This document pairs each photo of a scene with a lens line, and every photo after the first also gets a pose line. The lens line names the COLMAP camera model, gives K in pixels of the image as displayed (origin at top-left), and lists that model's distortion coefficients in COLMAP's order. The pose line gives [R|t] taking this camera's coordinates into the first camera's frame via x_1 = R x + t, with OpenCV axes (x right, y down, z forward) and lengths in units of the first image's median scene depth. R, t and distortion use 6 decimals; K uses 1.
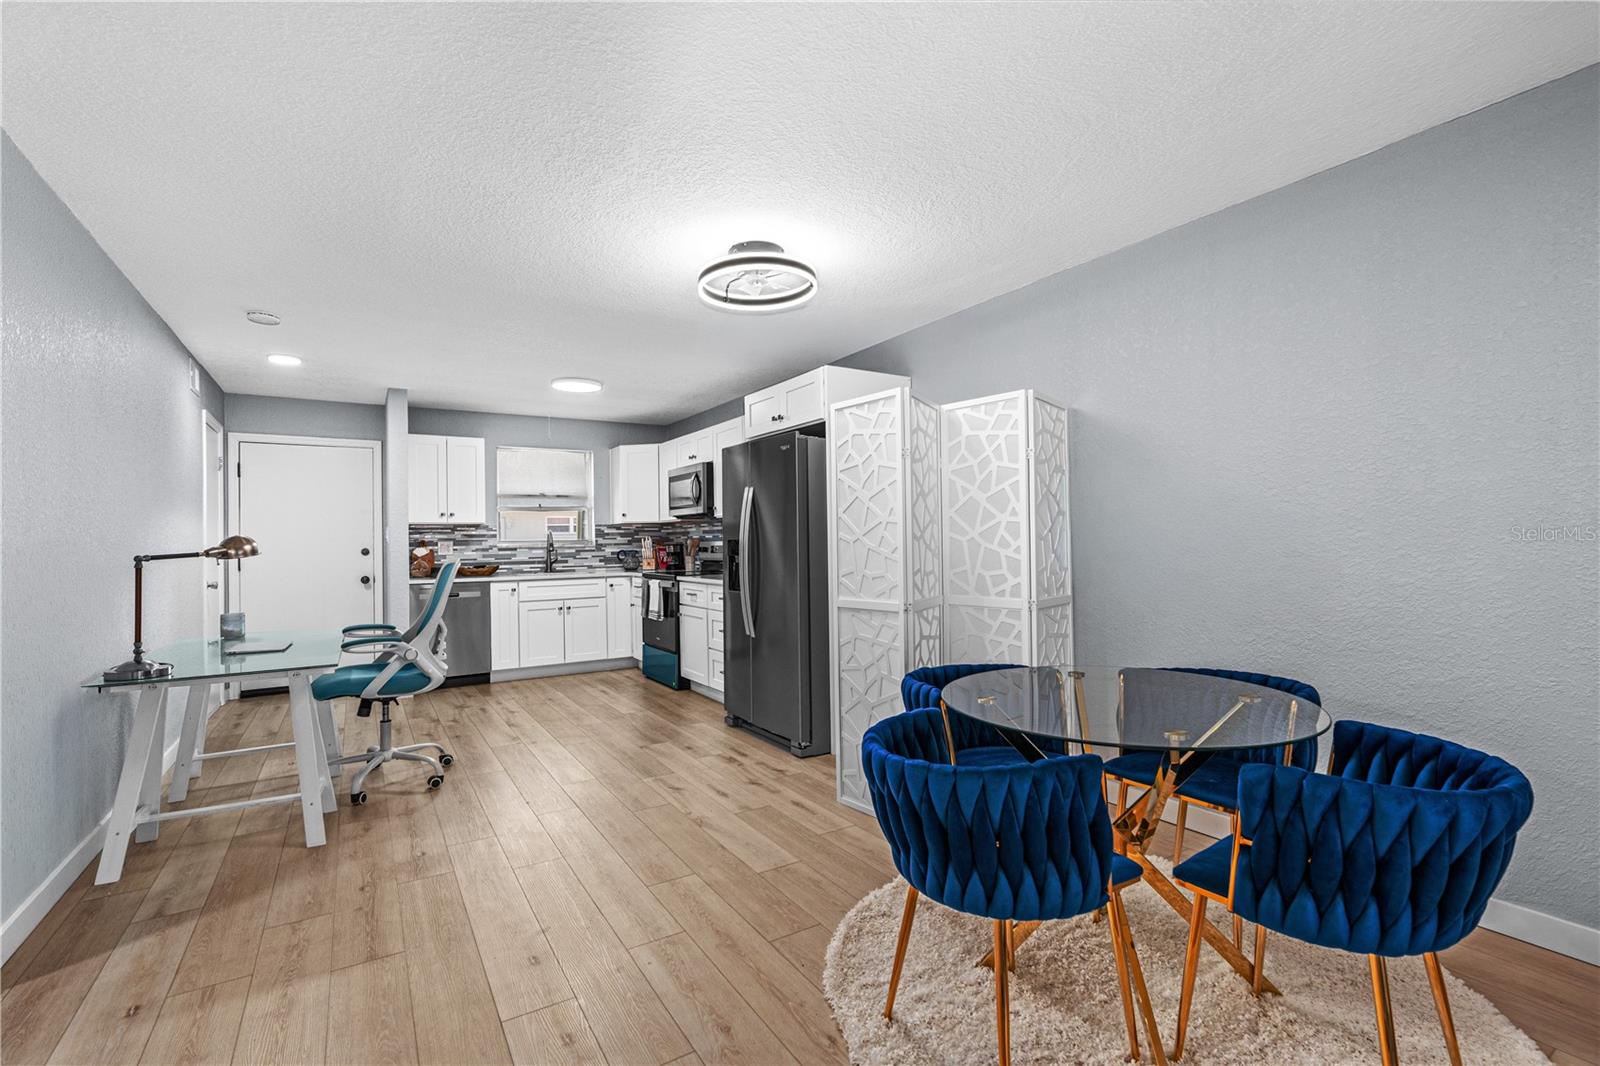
lens RADIAL K [[720.9, 0, 808.7], [0, 720.9, 536.6], [0, 0, 1]] dist [-0.010289, 0.004693]
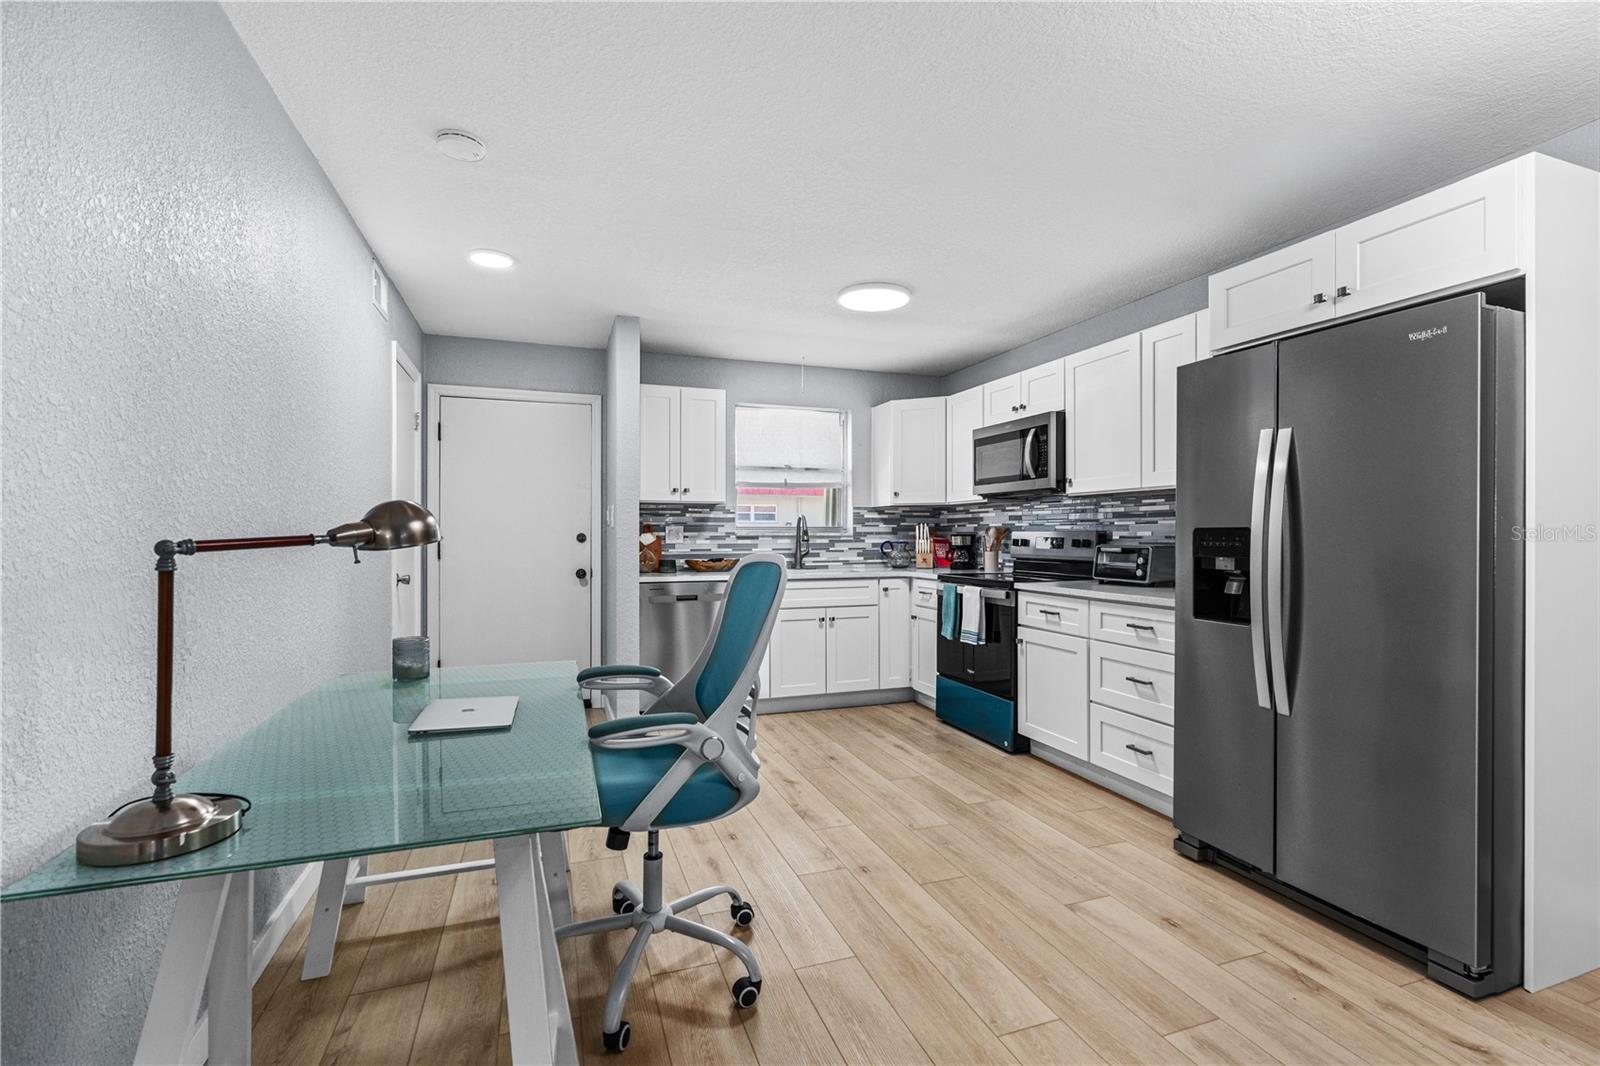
lens RADIAL K [[720.9, 0, 808.7], [0, 720.9, 536.6], [0, 0, 1]] dist [-0.010289, 0.004693]
pose [[0.977184, 0.016934, -0.211719, -0.208299], [-0.014397, 0.999805, 0.013521, 0.005790], [0.211906, -0.010165, 0.977237, 0.286155]]
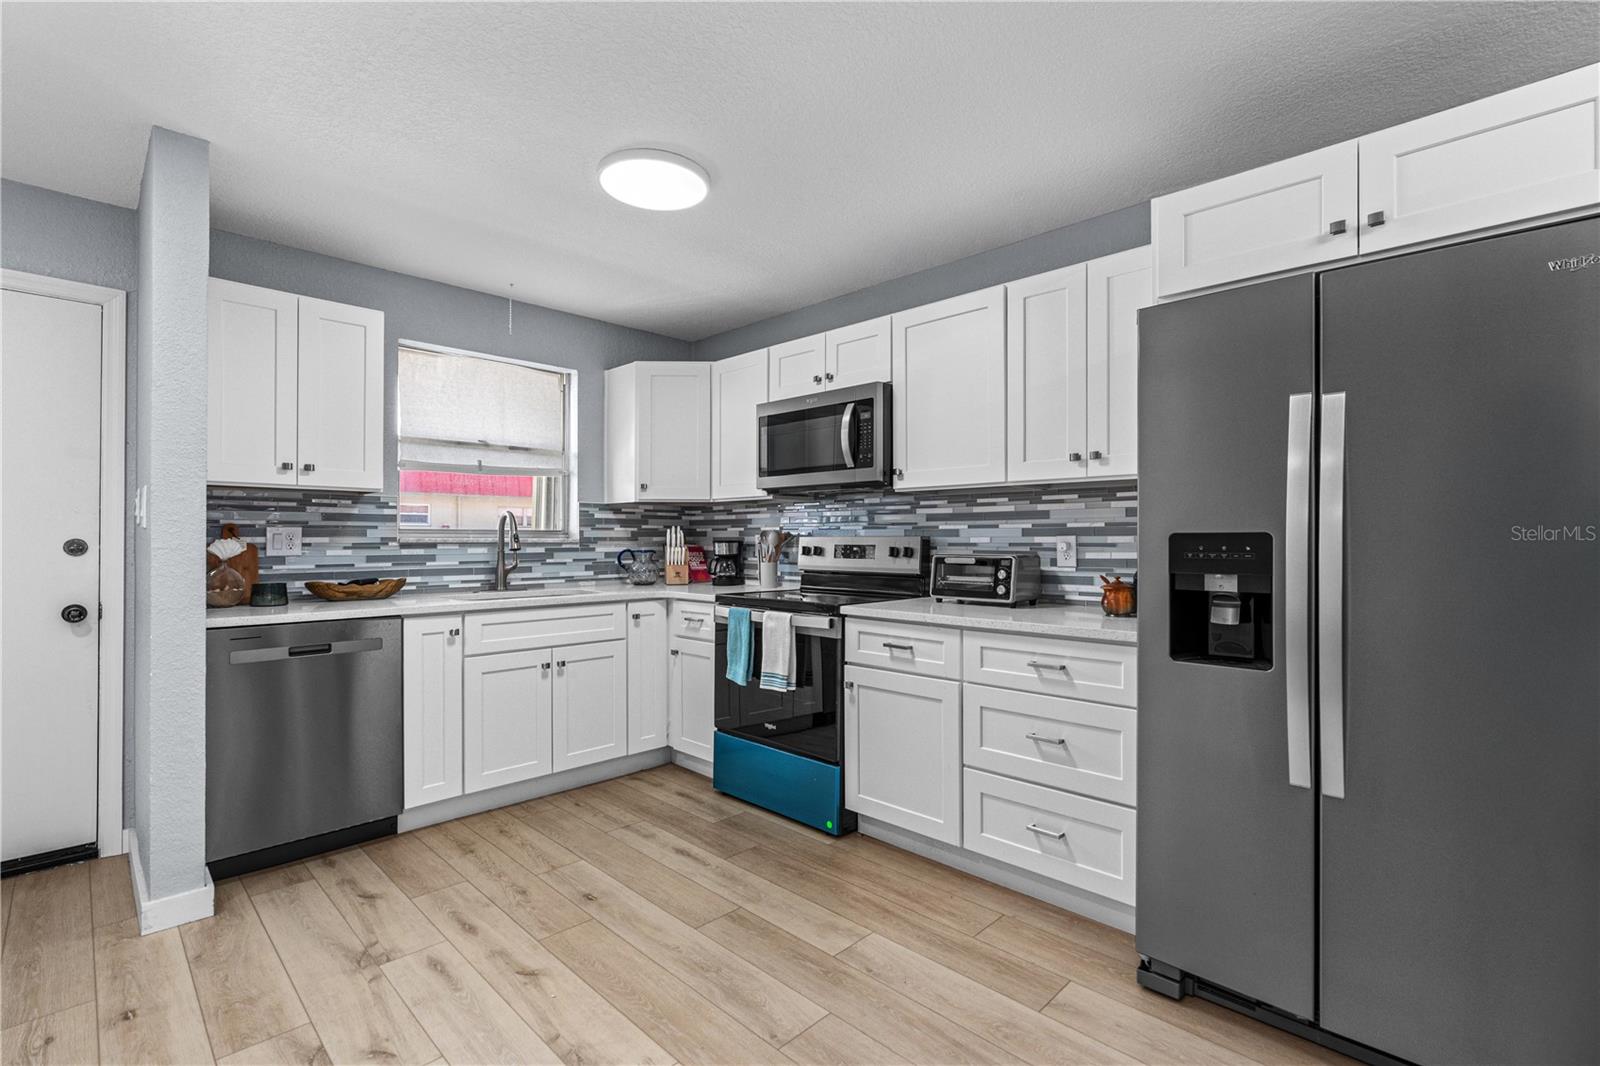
lens RADIAL K [[720.9, 0, 808.7], [0, 720.9, 536.6], [0, 0, 1]] dist [-0.010289, 0.004693]
pose [[0.972200, 0.017757, 0.233479, -0.291996], [-0.018037, 0.999837, -0.000933, 0.007564], [-0.233457, -0.003305, 0.972361, 0.481584]]
